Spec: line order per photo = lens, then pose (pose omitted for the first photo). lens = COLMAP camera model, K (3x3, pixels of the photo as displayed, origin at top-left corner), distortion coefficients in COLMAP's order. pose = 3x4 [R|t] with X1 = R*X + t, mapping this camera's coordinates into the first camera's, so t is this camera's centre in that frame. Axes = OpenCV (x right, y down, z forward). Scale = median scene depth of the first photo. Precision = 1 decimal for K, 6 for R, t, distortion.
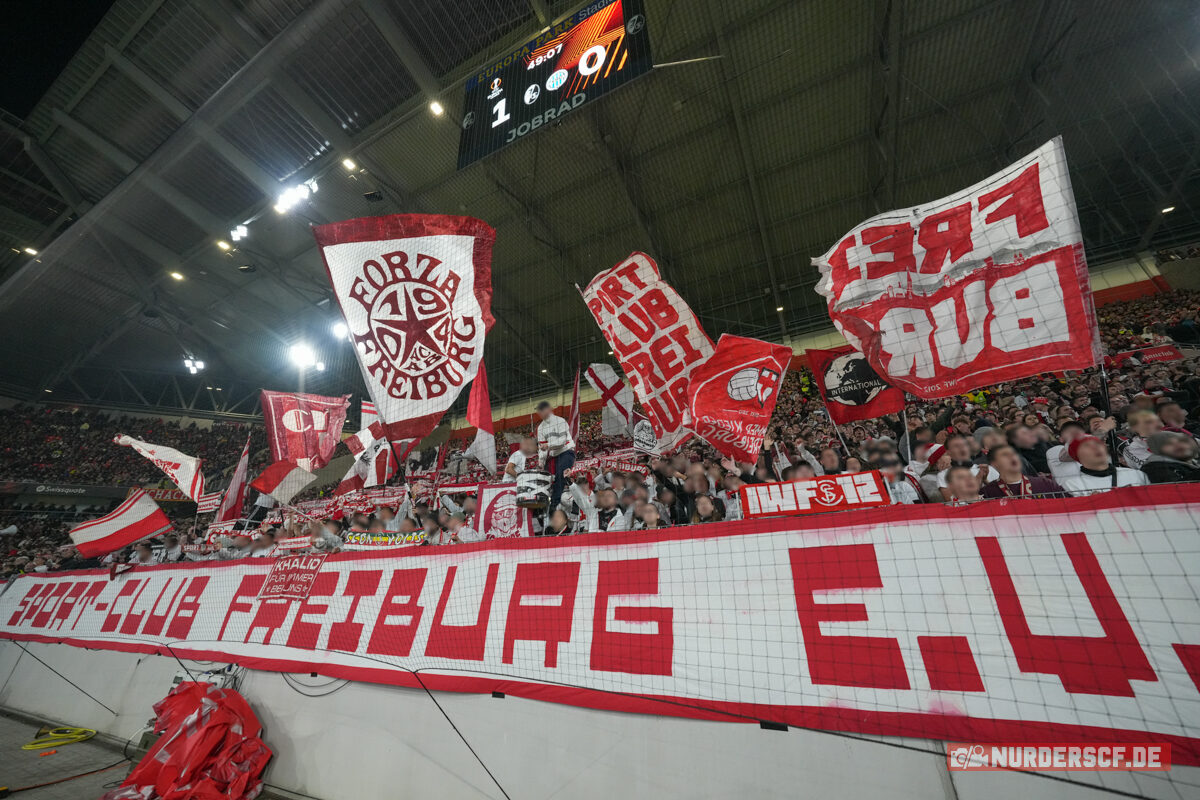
lens RADIAL K [[442.9, 0, 600.0], [0, 442.9, 400.0], [0, 0, 1]] dist [-0.028428, 0.009723]
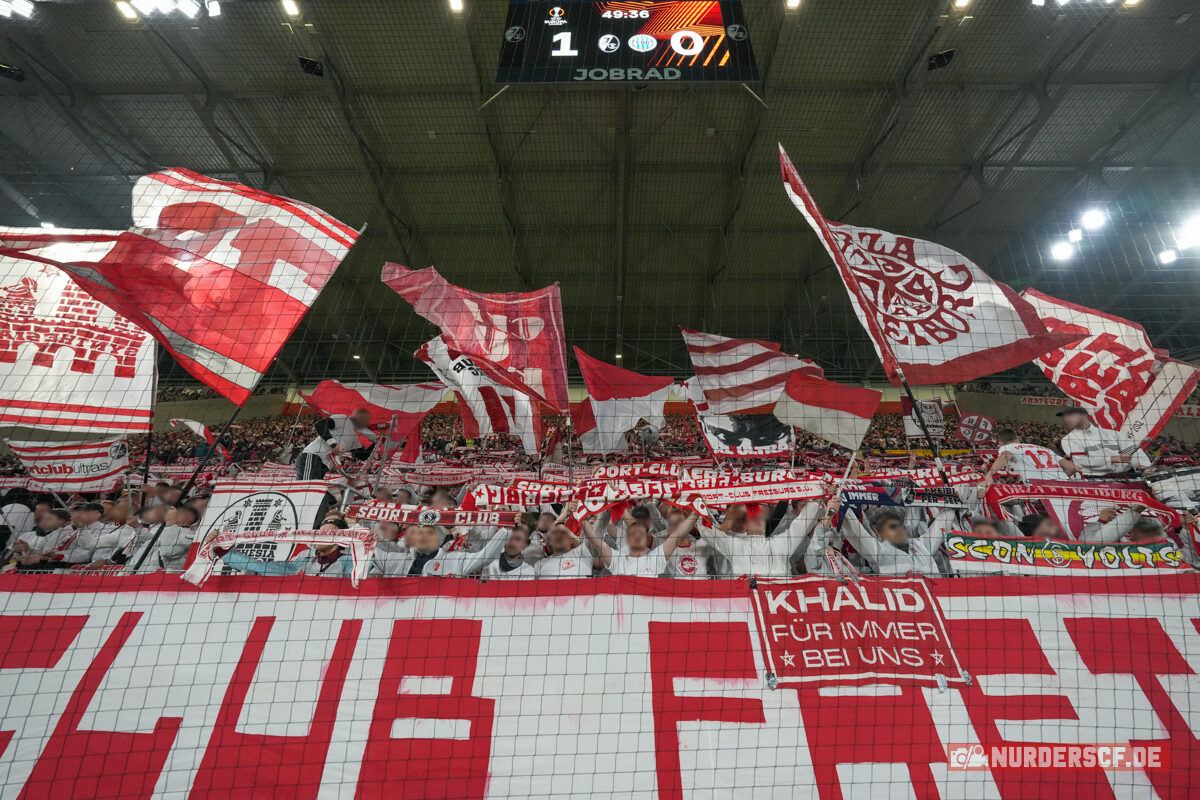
lens RADIAL K [[444.3, 0, 621.3], [0, 444.3, 404.2], [0, 0, 1]] dist [-0.029487, 0.007855]
pose [[0.895283, 0.208247, 0.393830, -1.006561], [-0.187942, 0.978055, -0.089927, 0.237940], [-0.403914, 0.006493, 0.914774, 0.612937]]
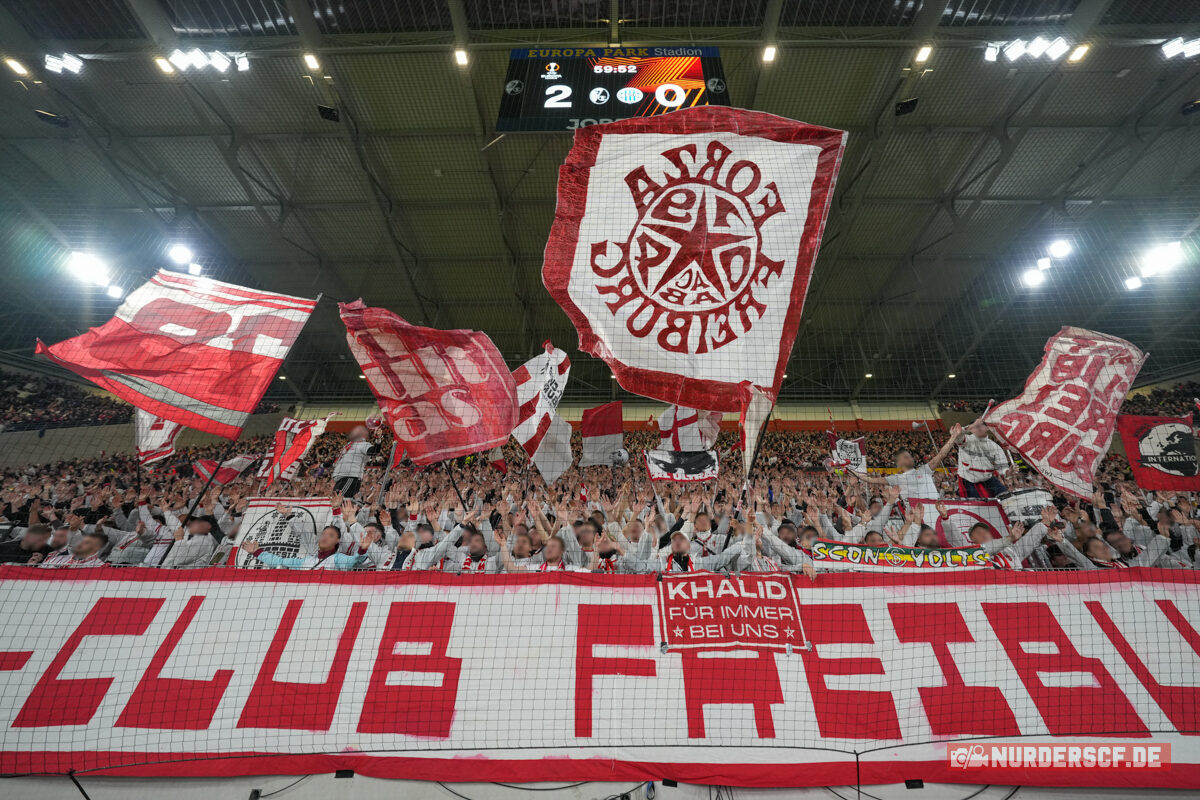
lens RADIAL K [[439.1, 0, 619.1], [0, 439.1, 400.7], [0, 0, 1]] dist [-0.031713, 0.008683]
pose [[0.896881, 0.227177, 0.379467, -1.000238], [-0.190008, 0.972699, -0.133239, 0.209745], [-0.399377, 0.047398, 0.915561, 0.452062]]
